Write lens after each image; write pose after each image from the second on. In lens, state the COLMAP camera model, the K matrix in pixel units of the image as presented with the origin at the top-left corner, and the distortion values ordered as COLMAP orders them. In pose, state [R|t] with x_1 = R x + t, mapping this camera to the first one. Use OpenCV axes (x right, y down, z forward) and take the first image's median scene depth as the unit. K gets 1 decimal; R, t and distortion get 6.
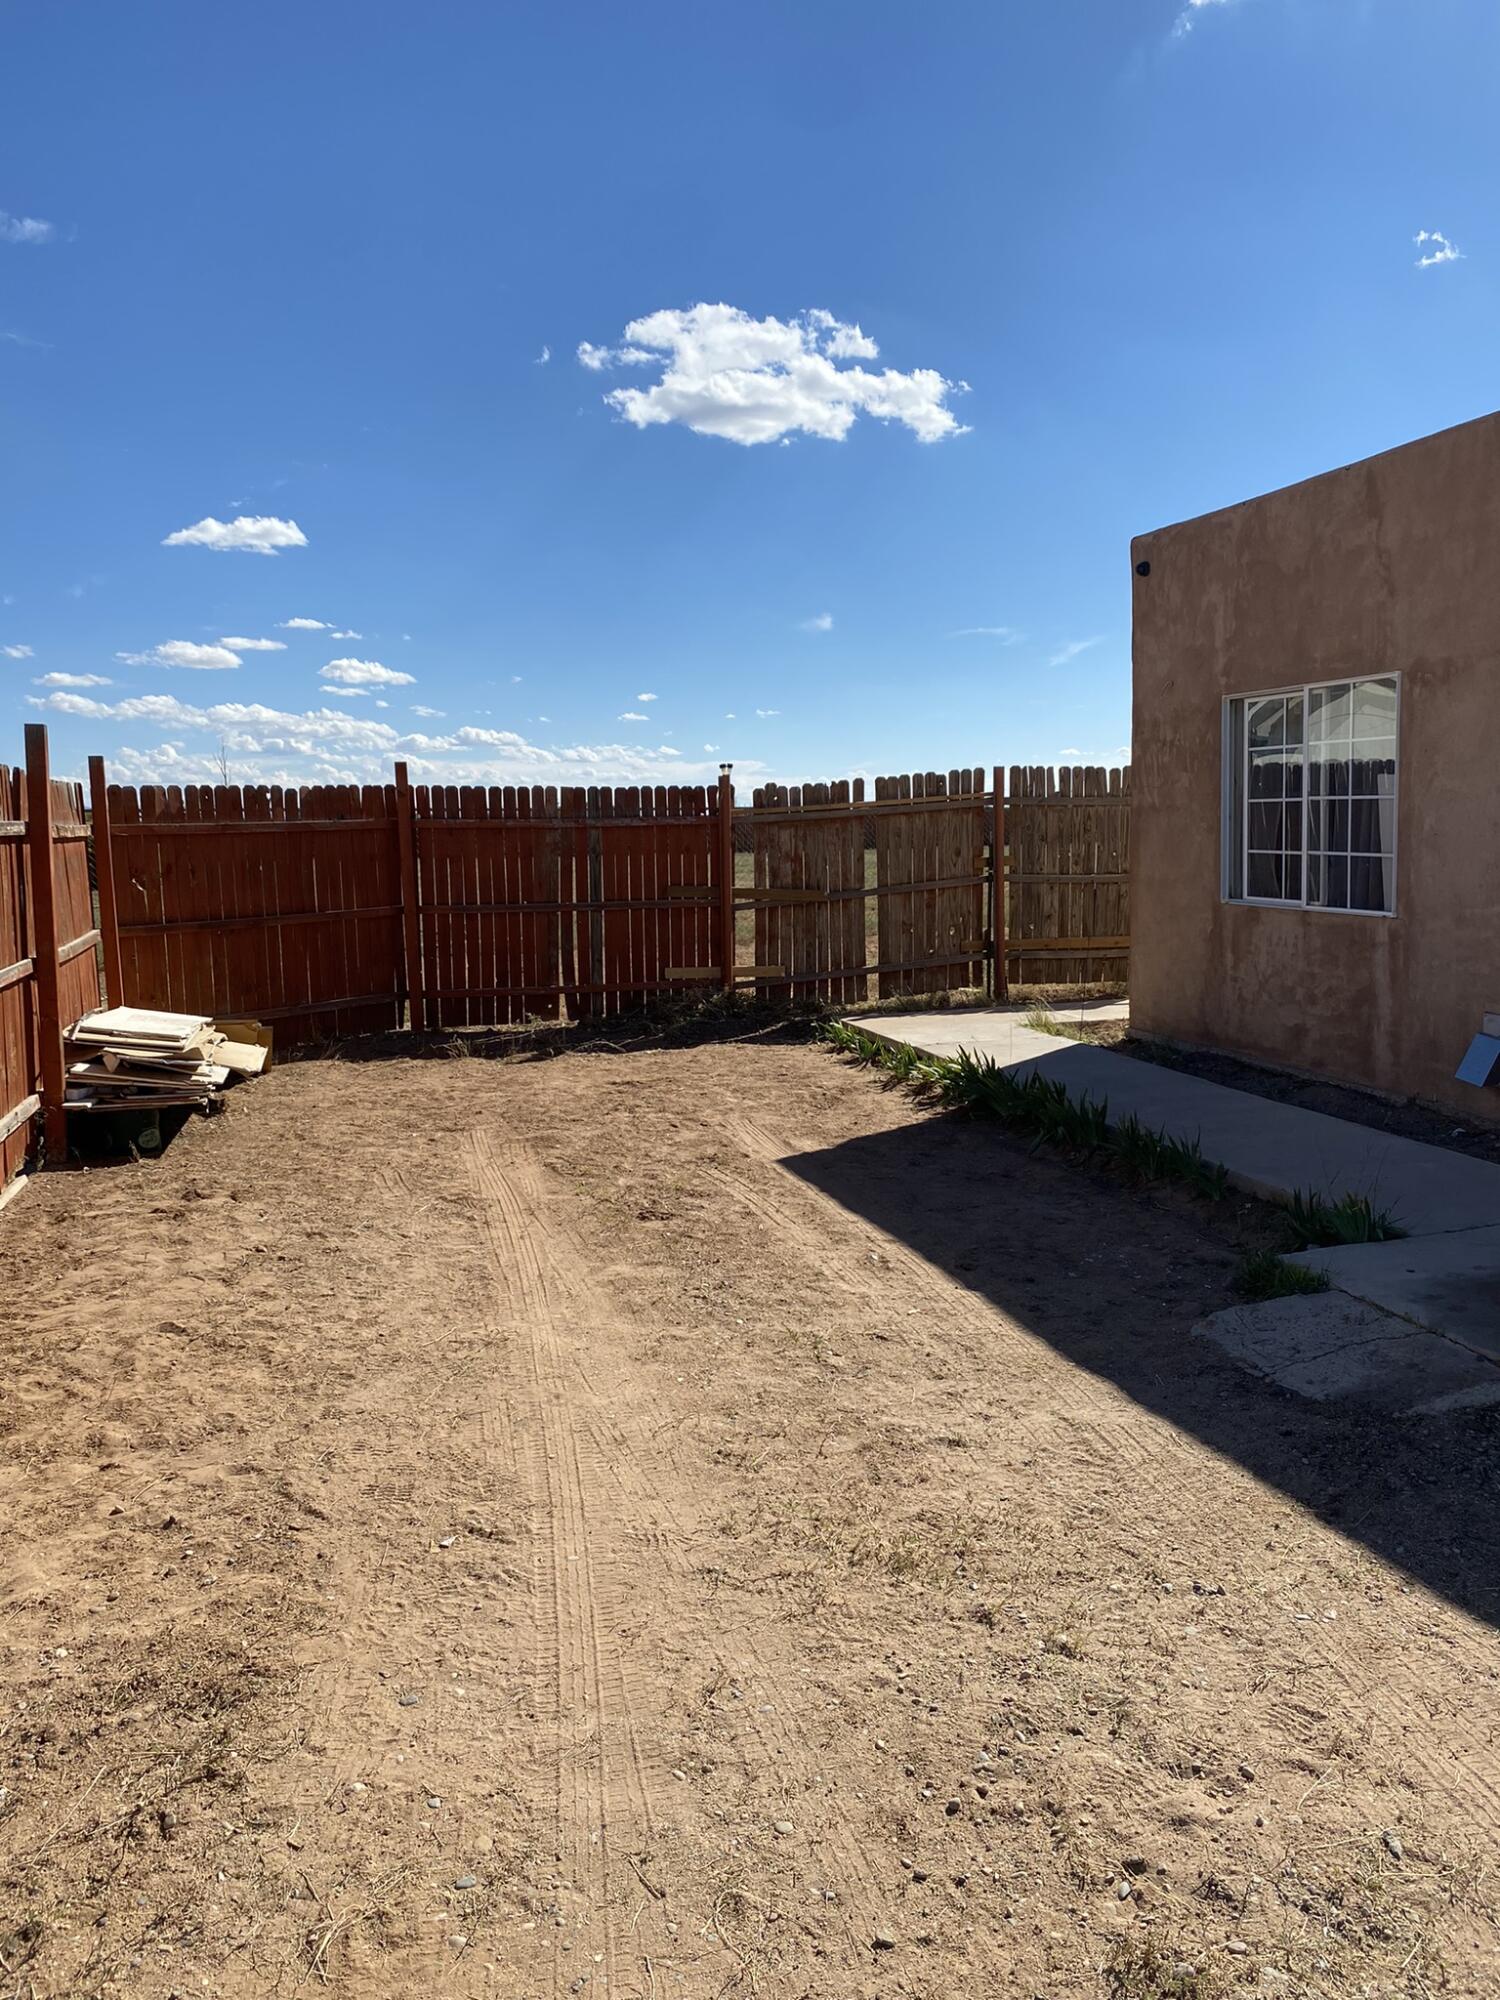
lens RADIAL K [[1561.9, 0, 753.7], [0, 1561.9, 1000.1], [0, 0, 1]] dist [-0.004323, 0.000621]
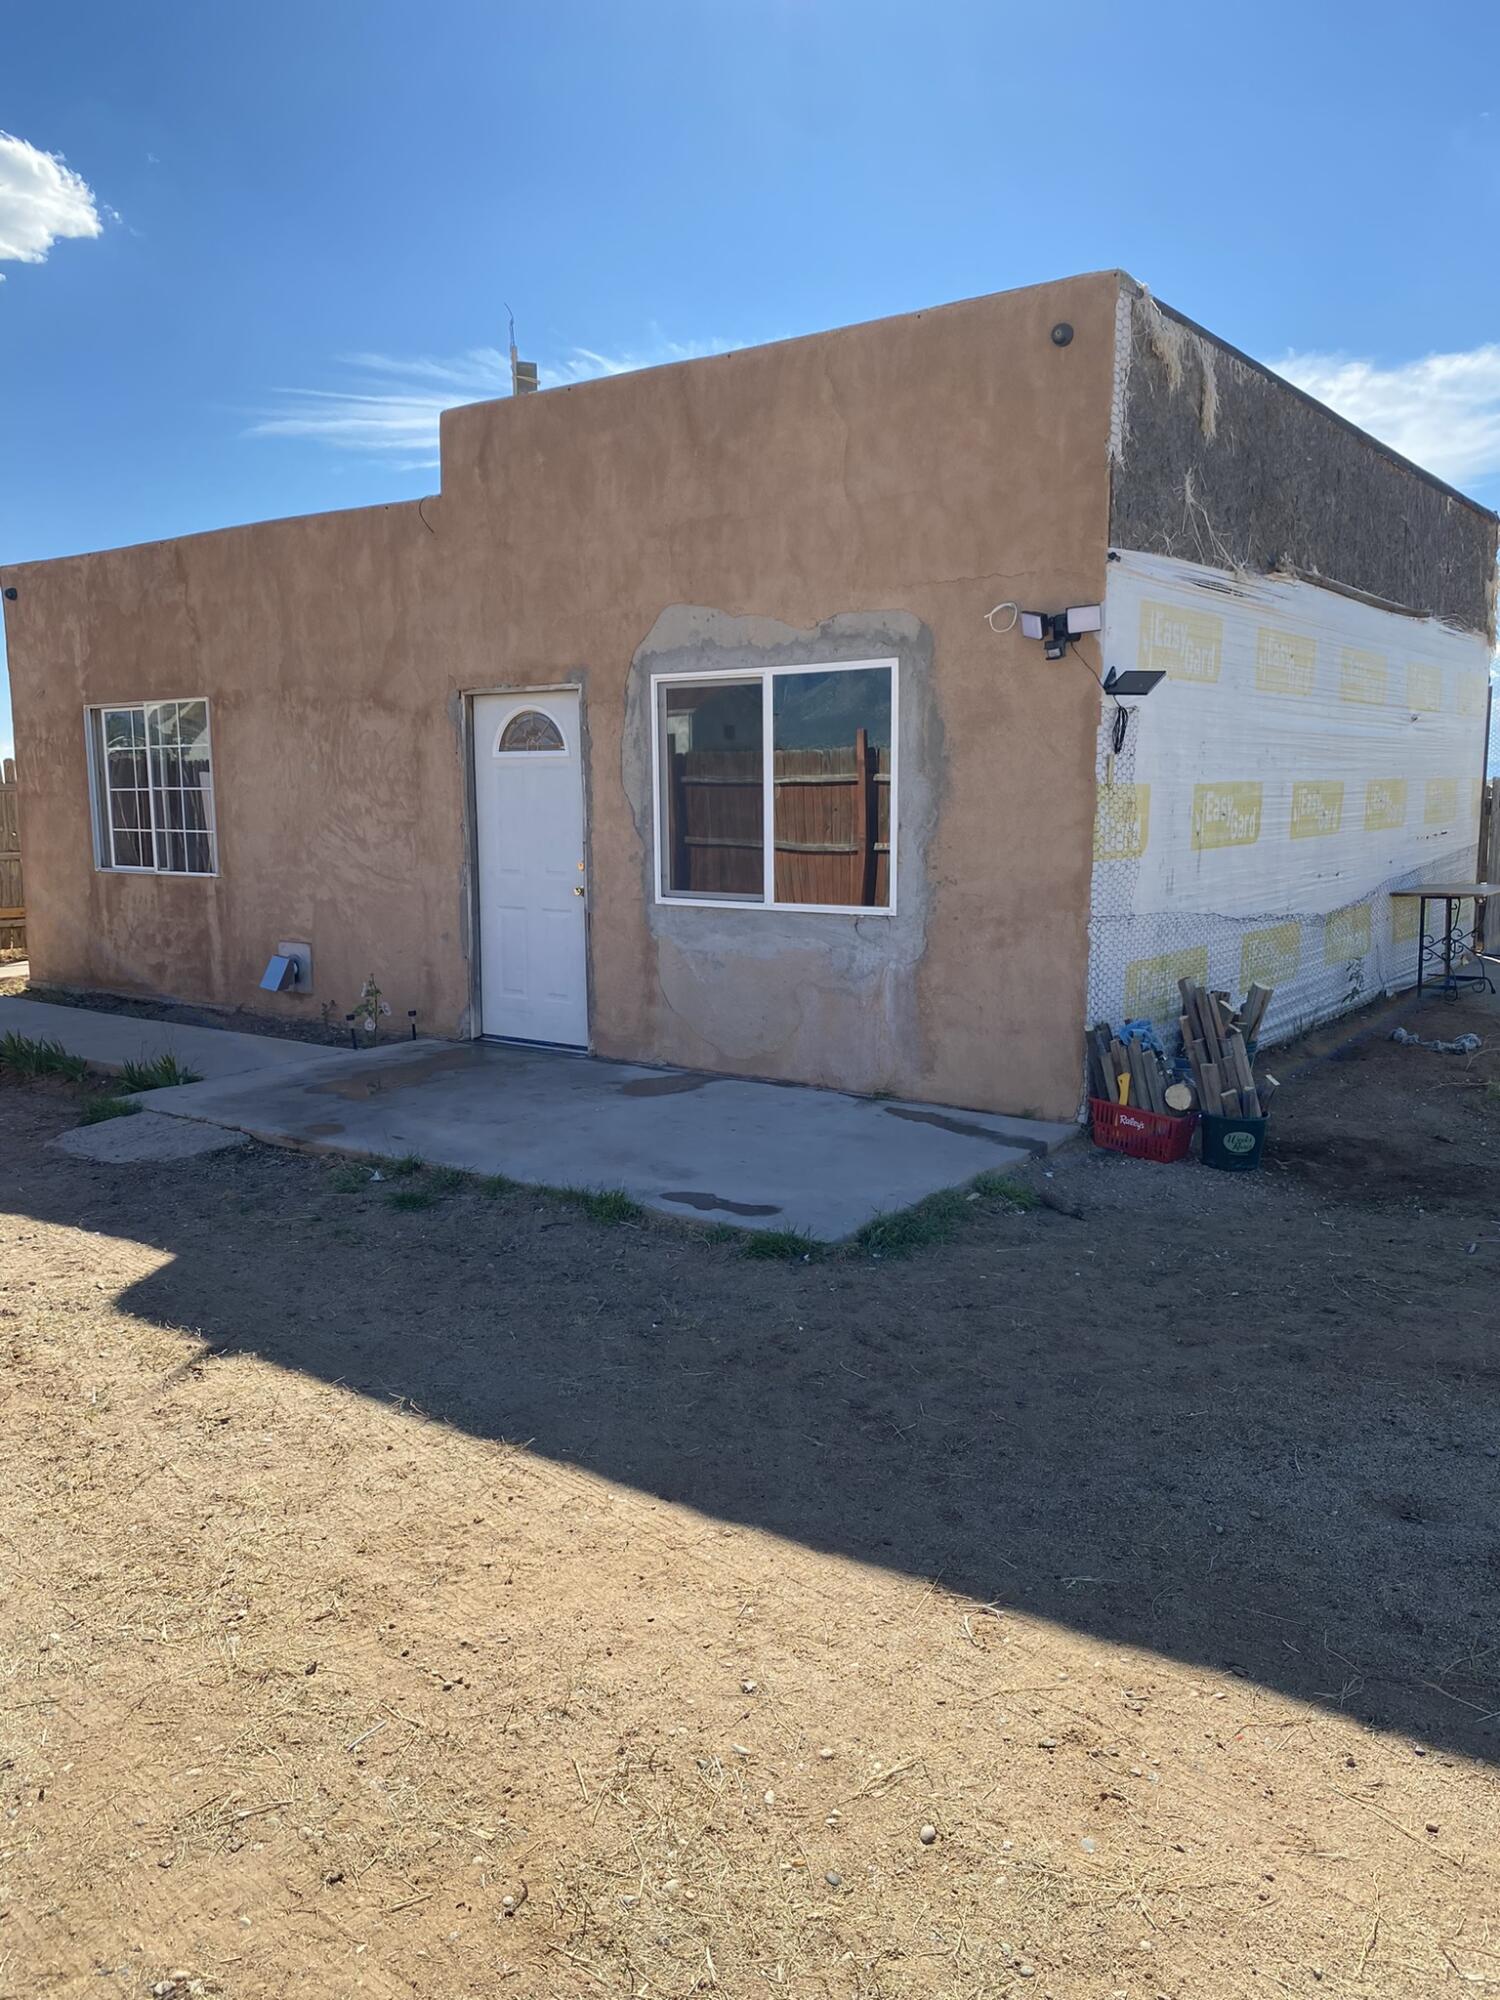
lens RADIAL K [[1561.9, 0, 756.4], [0, 1561.9, 987.9], [0, 0, 1]] dist [-0.004323, 0.000621]
pose [[0.797982, -0.062004, 0.599484, -0.035322], [0.060710, 0.997904, 0.022400, 0.038210], [-0.599616, 0.018520, 0.800073, -0.341682]]
